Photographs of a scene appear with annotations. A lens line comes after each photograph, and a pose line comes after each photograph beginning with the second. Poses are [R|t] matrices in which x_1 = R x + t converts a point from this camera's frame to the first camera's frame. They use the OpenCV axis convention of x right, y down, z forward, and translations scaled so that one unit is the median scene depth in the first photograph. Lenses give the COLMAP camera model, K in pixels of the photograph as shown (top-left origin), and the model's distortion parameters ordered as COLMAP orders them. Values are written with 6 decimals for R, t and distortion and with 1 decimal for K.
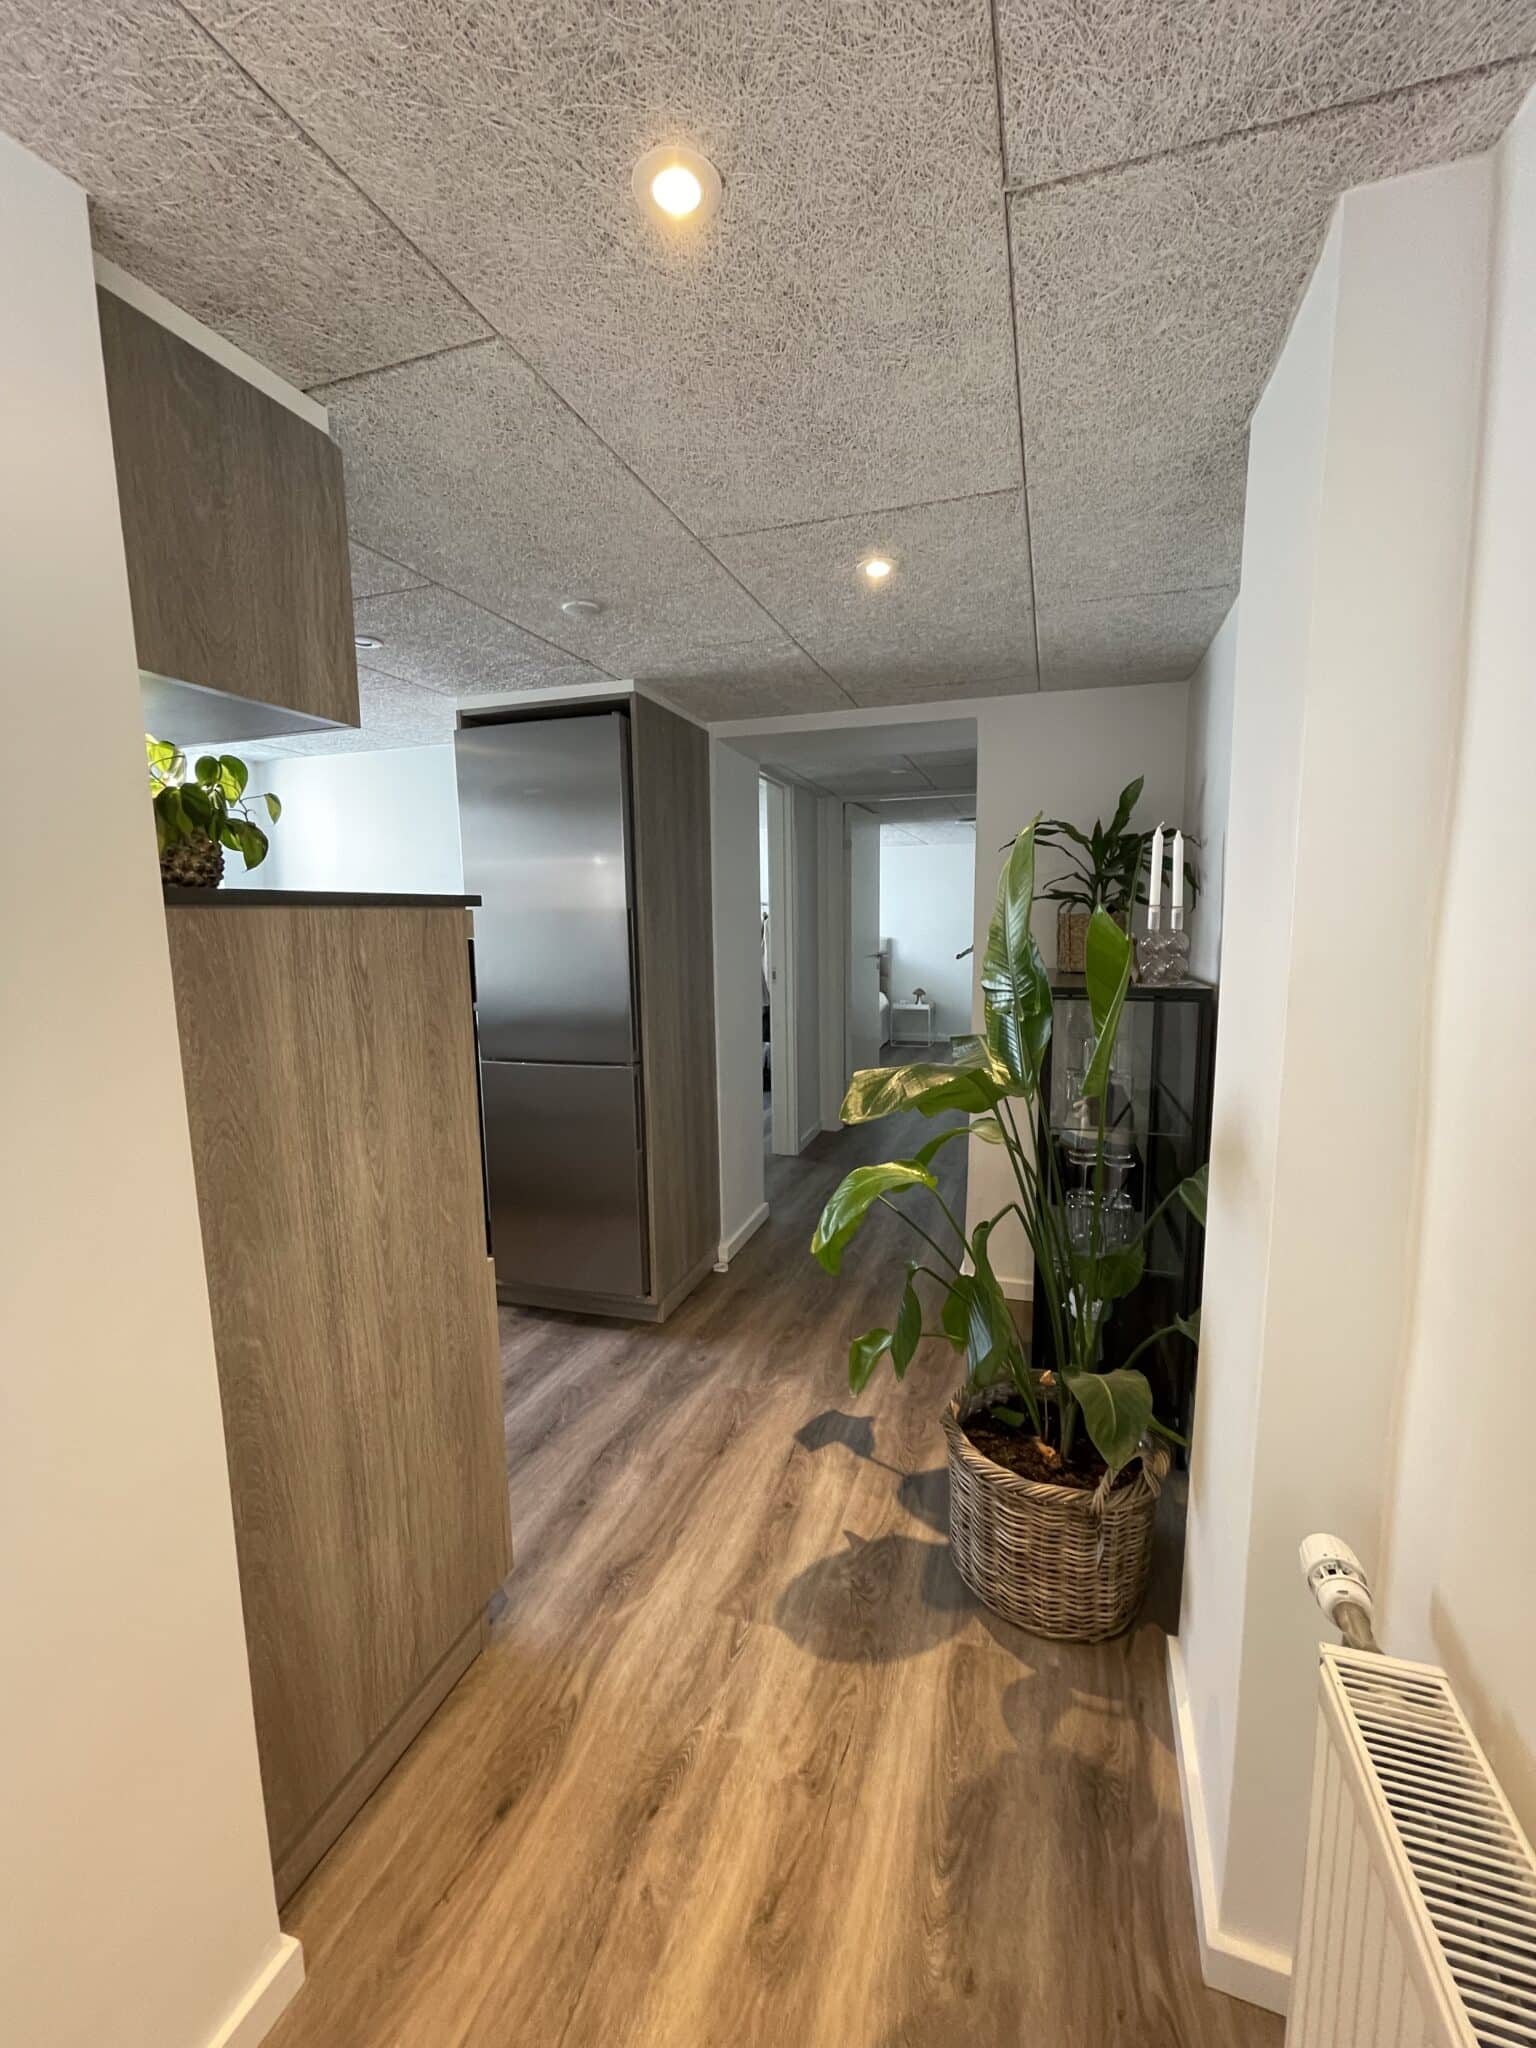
lens RADIAL K [[835.3, 0, 771.5], [0, 835.3, 1027.1], [0, 0, 1]] dist [-0.000958, 0.000393]
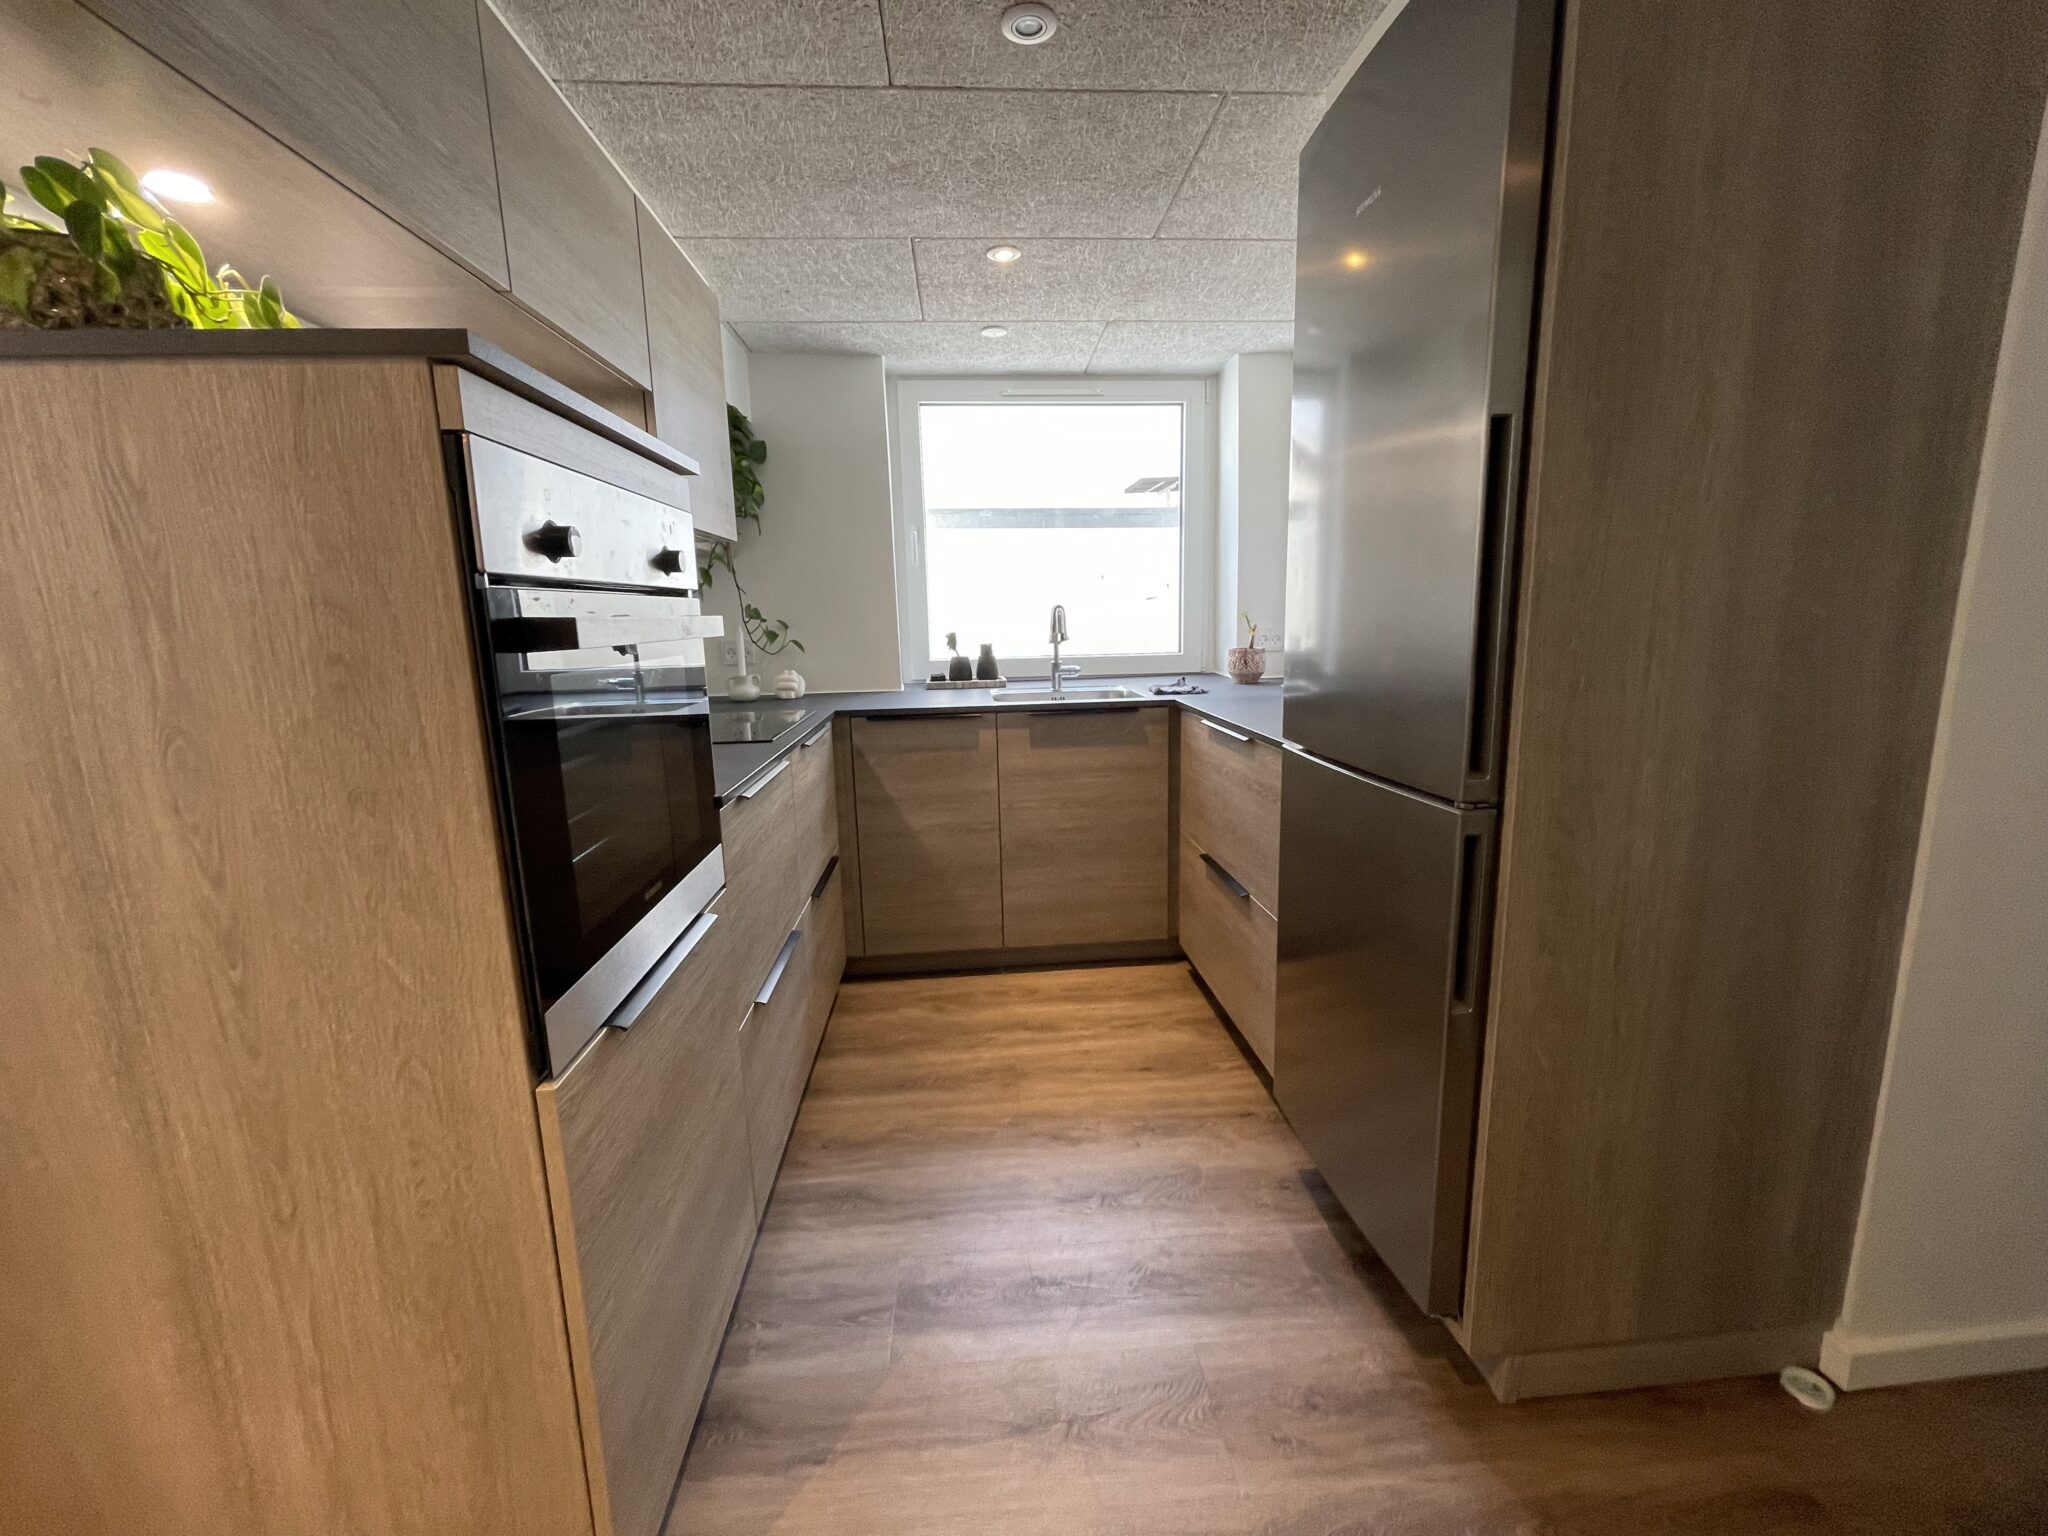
lens RADIAL K [[835.3, 0, 1029.1], [0, 835.3, 762.3], [0, 0, 1]] dist [-0.000958, 0.000393]
pose [[0.383109, 0.168611, -0.908184, 0.239099], [-0.102007, 0.984908, 0.139824, -0.022576], [0.918054, 0.039073, 0.394526, 1.220287]]
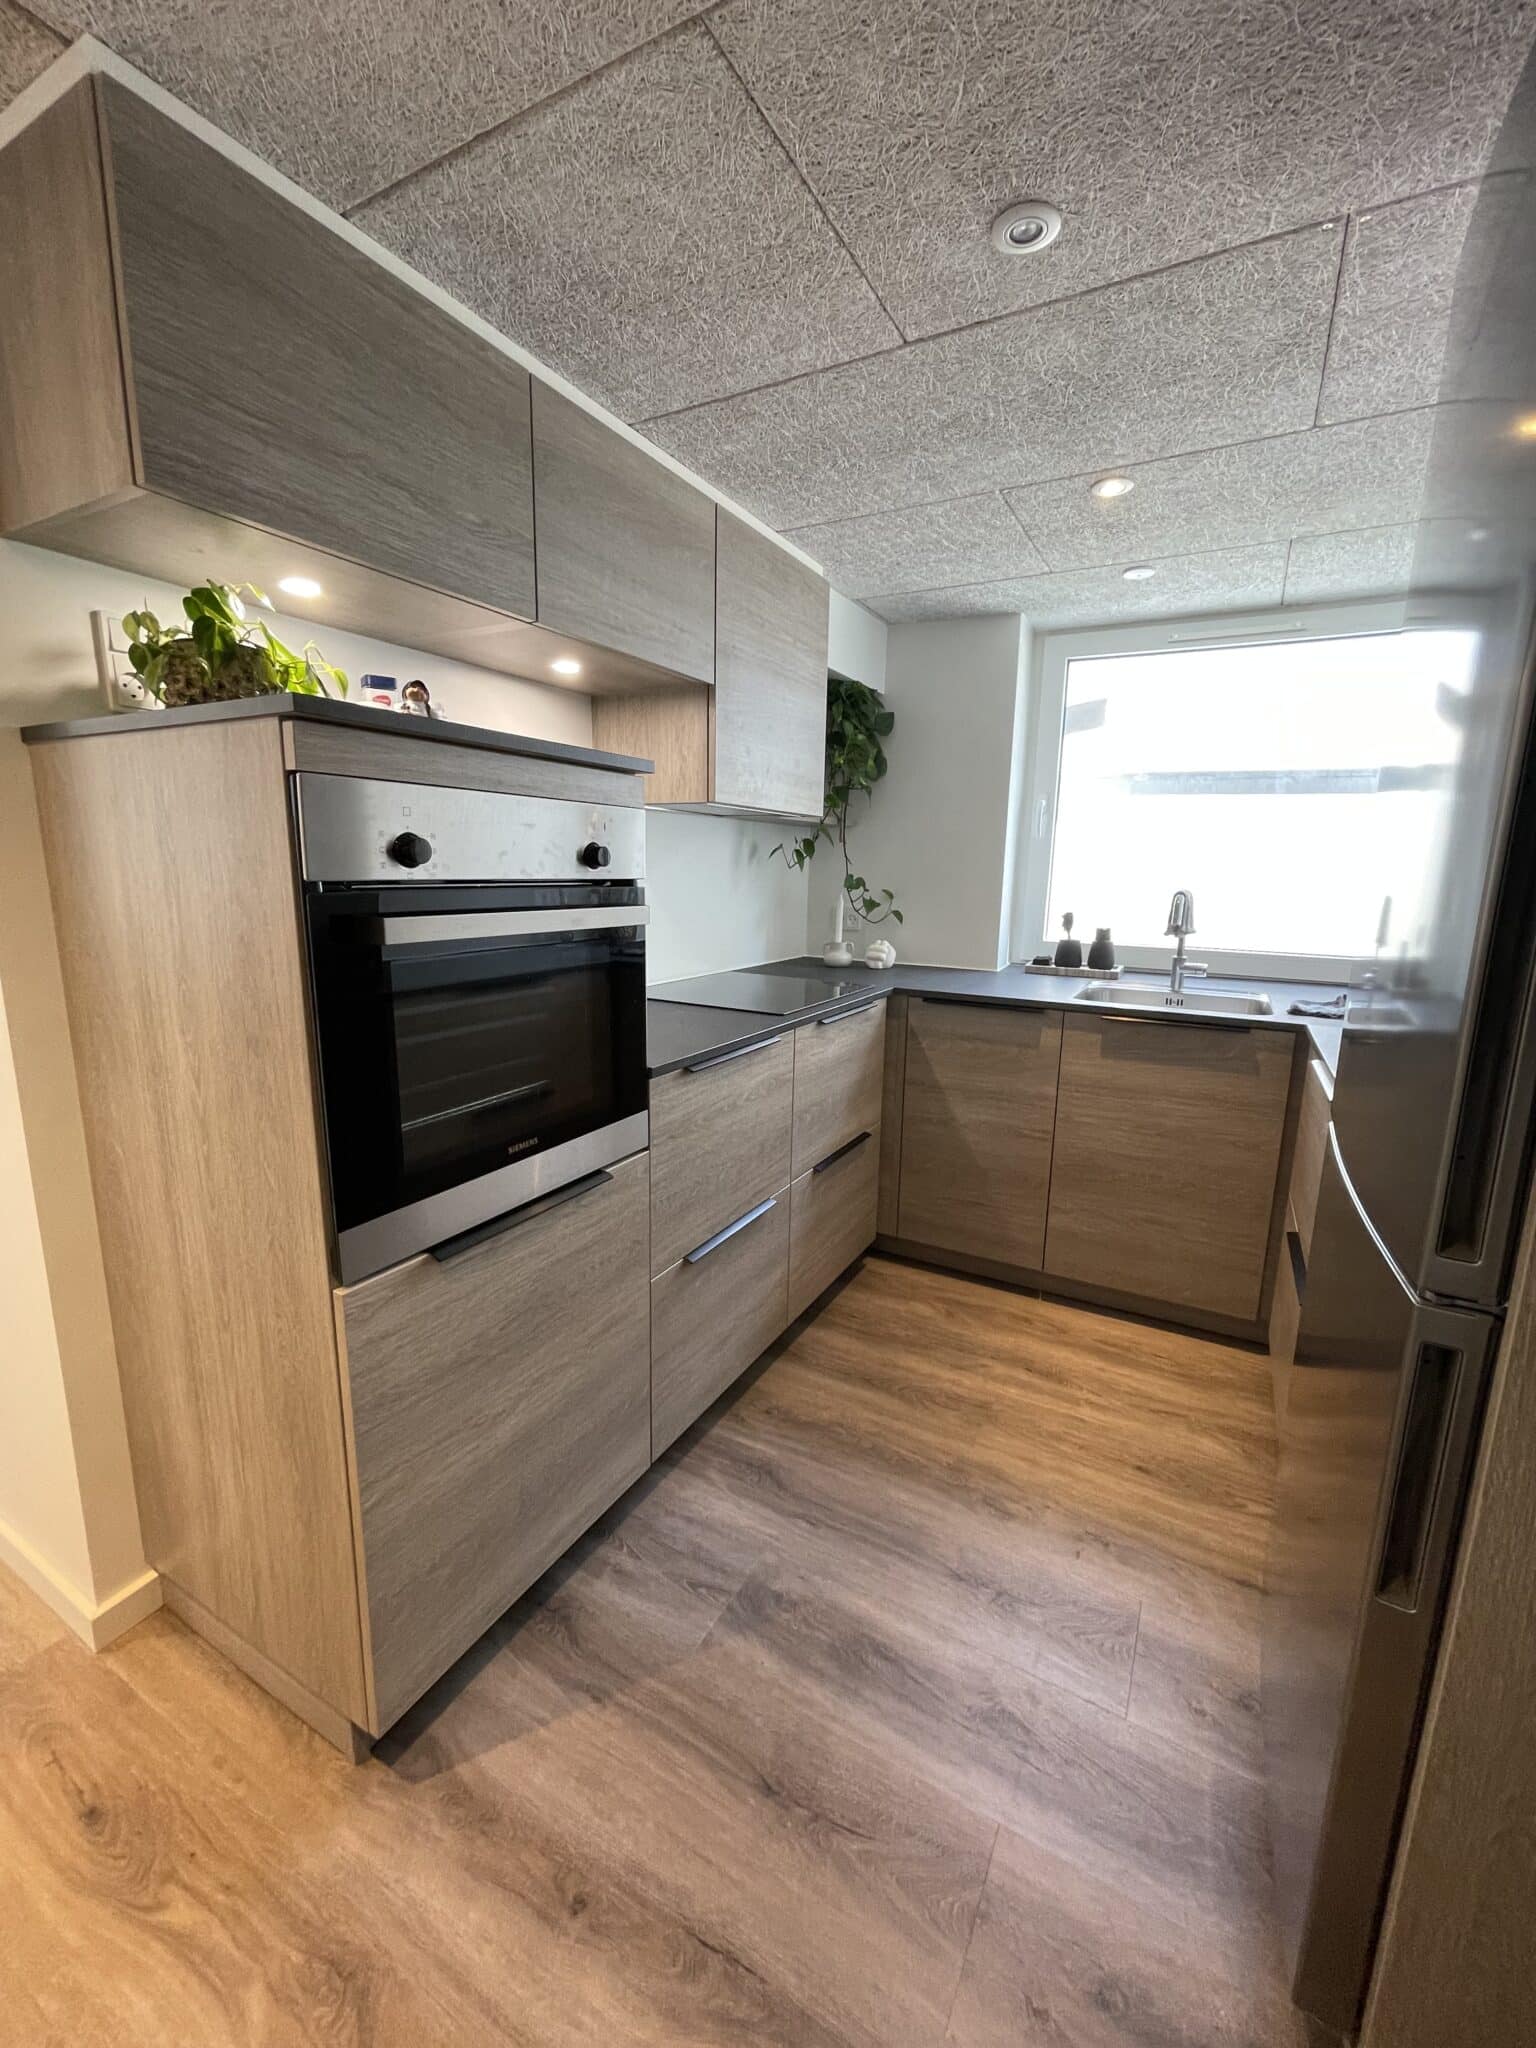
lens RADIAL K [[835.3, 0, 771.5], [0, 835.3, 1027.1], [0, 0, 1]] dist [-0.000958, 0.000393]
pose [[-0.185071, 0.197070, -0.962763, 0.202061], [-0.146272, 0.963250, 0.225288, -0.123869], [0.971778, 0.182520, -0.149444, 1.585925]]
